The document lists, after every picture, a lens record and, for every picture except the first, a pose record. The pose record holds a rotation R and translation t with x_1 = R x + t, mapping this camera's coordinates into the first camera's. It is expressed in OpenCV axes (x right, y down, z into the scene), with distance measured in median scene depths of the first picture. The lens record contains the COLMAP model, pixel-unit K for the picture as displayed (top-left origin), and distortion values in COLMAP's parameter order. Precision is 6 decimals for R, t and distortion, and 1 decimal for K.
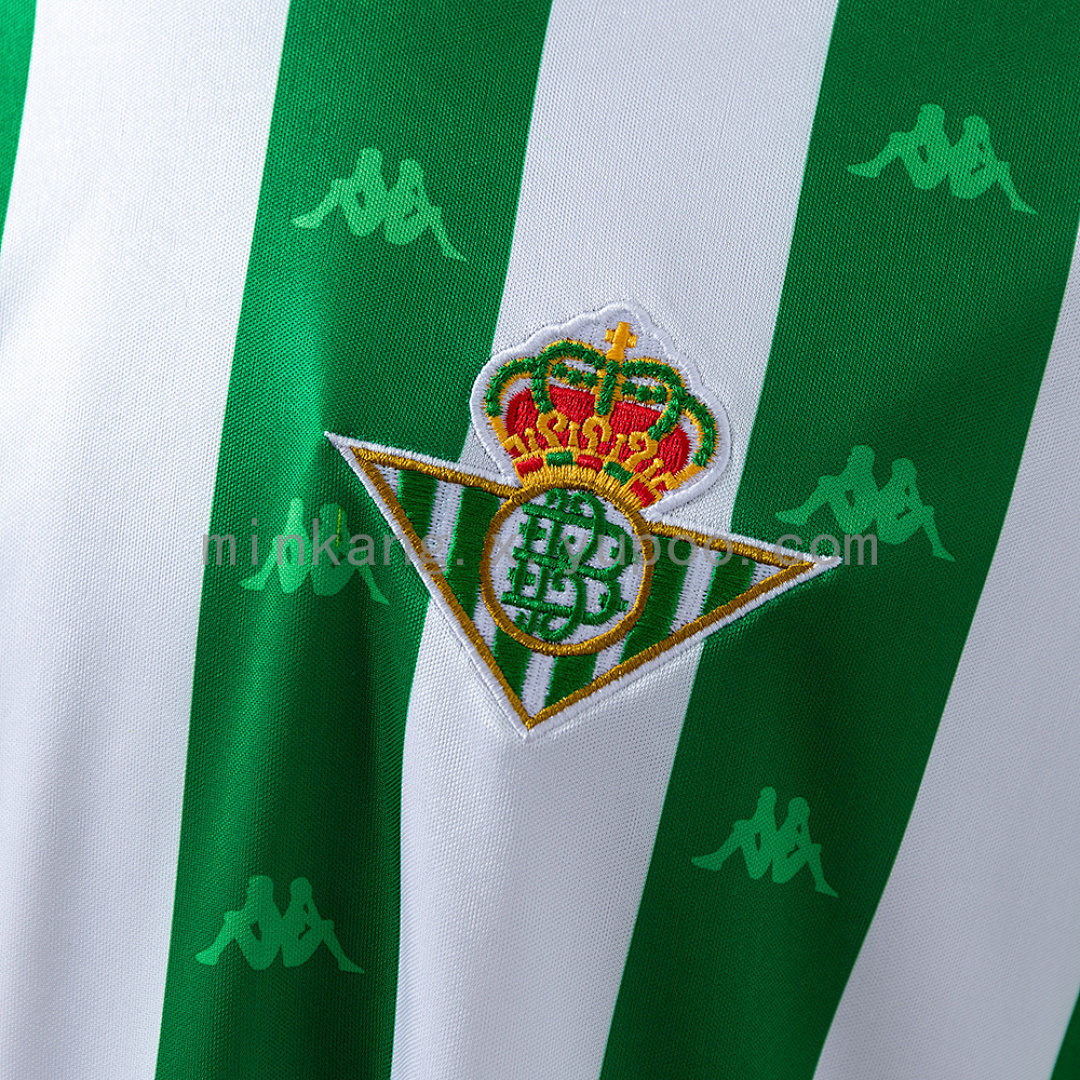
lens RADIAL K [[3407.9, 0, 541.0], [0, 3407.9, 538.8], [0, 0, 1]] dist [0.020121, 0.000000]
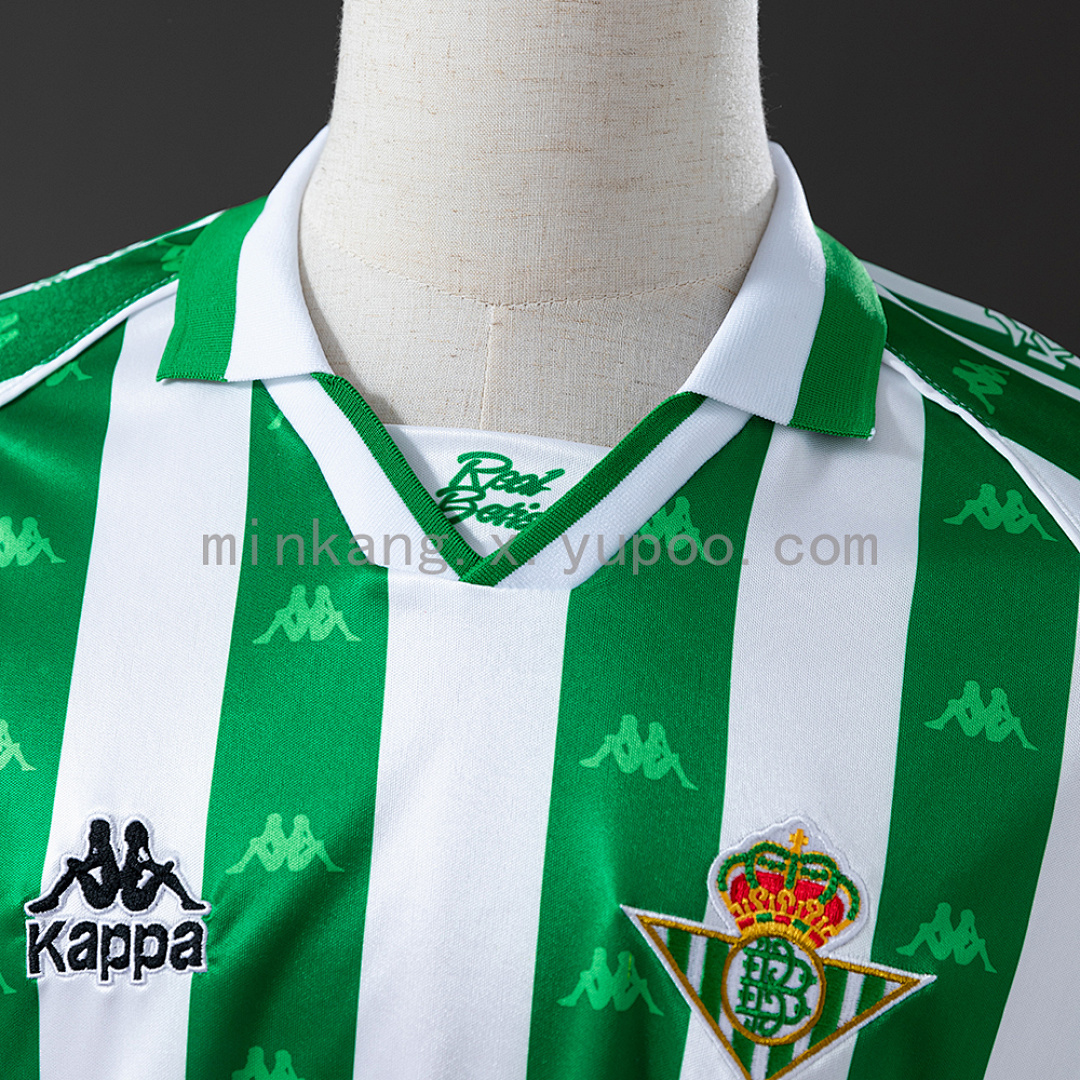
lens RADIAL K [[3407.9, 0, 540.4], [0, 3407.9, 539.2], [0, 0, 1]] dist [0.020121, 0.000000]
pose [[0.977609, -0.004058, 0.210390, -0.424651], [0.012037, 0.999255, -0.036659, -0.141293], [-0.210085, 0.038371, 0.976930, -0.518881]]
